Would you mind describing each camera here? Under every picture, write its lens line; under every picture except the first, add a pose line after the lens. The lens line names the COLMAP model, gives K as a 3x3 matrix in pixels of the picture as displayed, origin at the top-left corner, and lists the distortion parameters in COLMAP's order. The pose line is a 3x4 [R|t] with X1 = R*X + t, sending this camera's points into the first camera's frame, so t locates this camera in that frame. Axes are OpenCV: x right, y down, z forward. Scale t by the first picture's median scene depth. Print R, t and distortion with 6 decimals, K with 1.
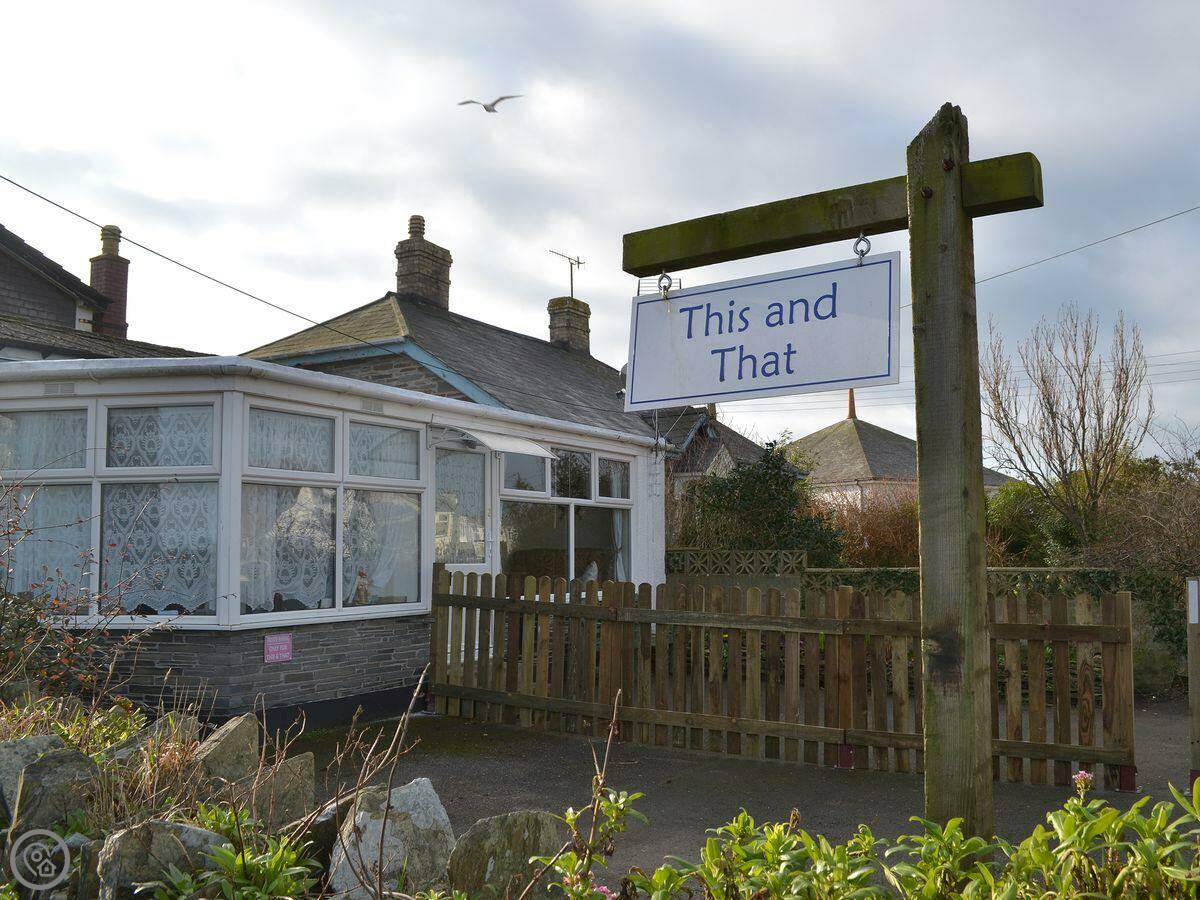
lens RADIAL K [[1190.7, 0, 600.0], [0, 1190.7, 450.0], [0, 0, 1]] dist [-0.124937, 0.013213]
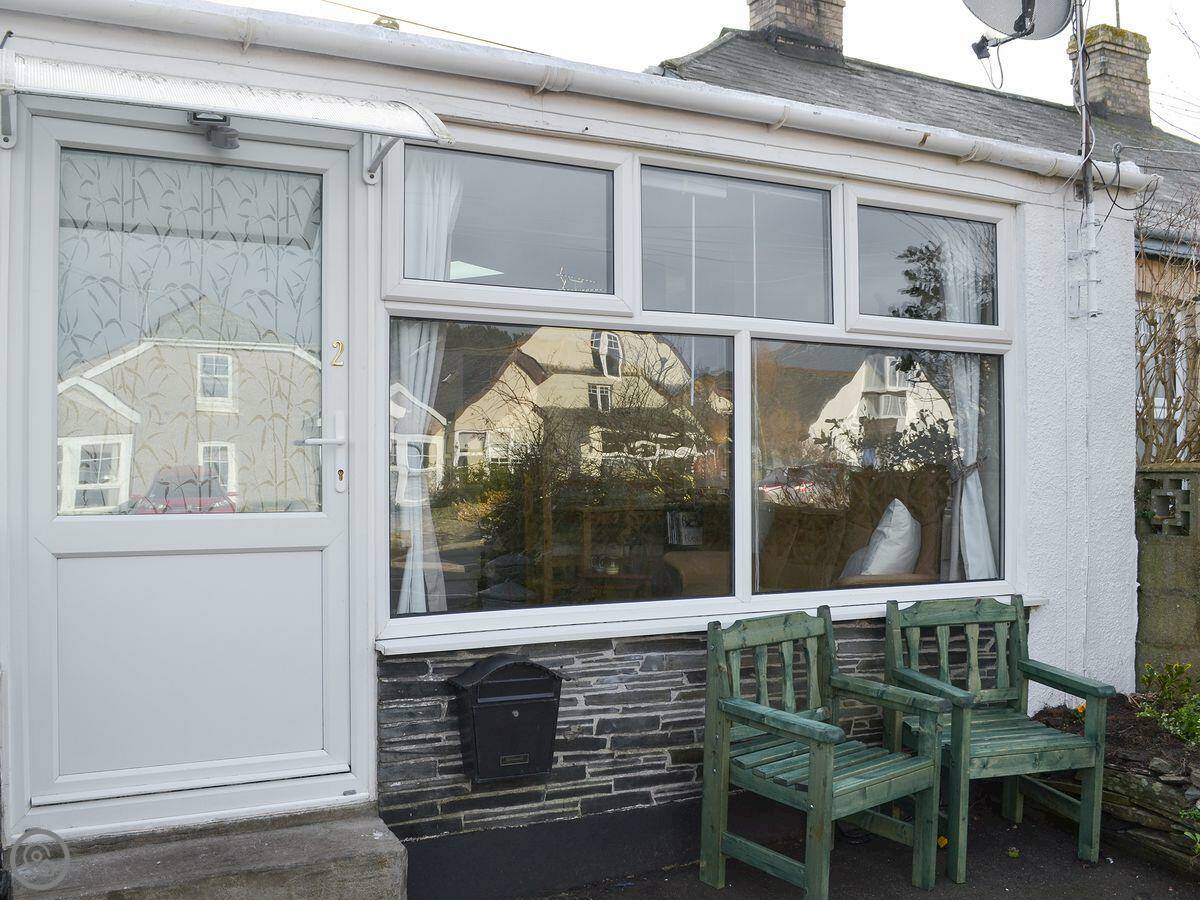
lens RADIAL K [[1190.7, 0, 600.0], [0, 1190.7, 450.0], [0, 0, 1]] dist [-0.124937, 0.013213]
pose [[0.832906, -0.009518, -0.553332, 0.116564], [0.046743, 0.997489, 0.053201, 0.053095], [0.551437, -0.070176, 0.831260, 0.634063]]
